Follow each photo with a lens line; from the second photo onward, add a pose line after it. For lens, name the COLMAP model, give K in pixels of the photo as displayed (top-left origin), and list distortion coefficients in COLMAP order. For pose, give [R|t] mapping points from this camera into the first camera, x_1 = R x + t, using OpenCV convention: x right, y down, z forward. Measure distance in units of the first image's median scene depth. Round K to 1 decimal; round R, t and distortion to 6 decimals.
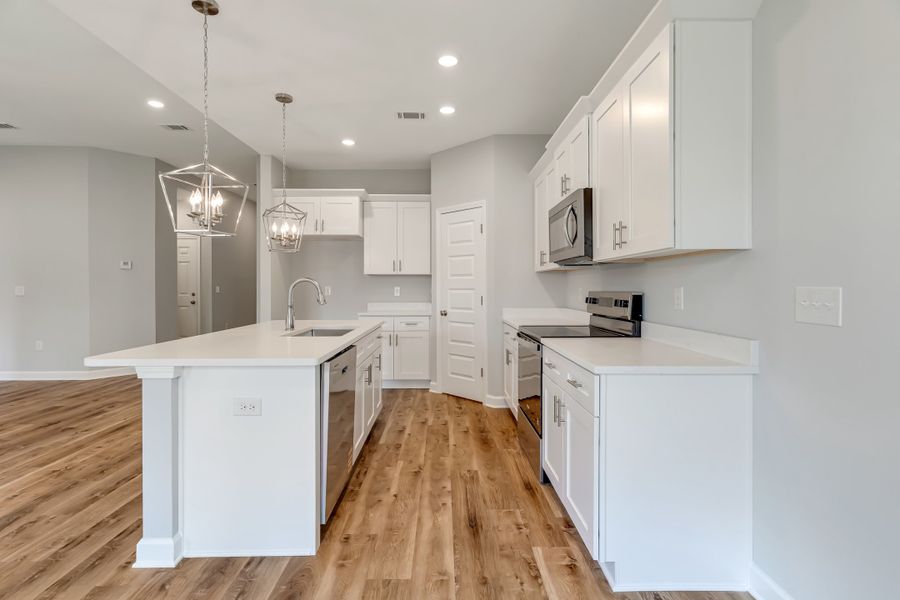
lens RADIAL K [[427.6, 0, 452.2], [0, 427.6, 289.7], [0, 0, 1]] dist [0.006205, -0.000991]
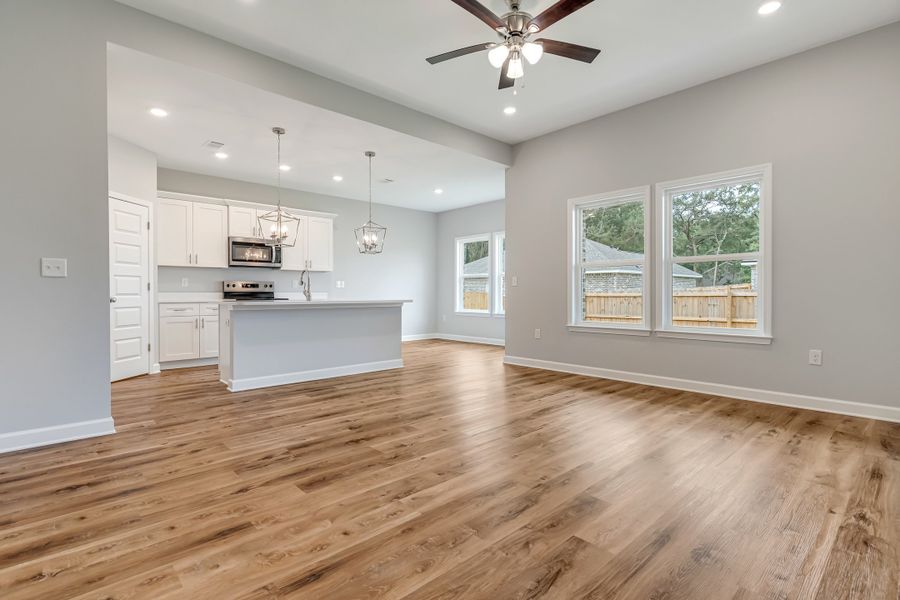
lens RADIAL K [[431.3, 0, 457.8], [0, 431.3, 293.9], [0, 0, 1]] dist [0.005167, -0.001783]
pose [[-0.678864, -0.002173, 0.734261, -1.493091], [0.002335, 0.999984, 0.005119, 0.046618], [-0.734260, 0.005189, -0.678848, 1.283469]]
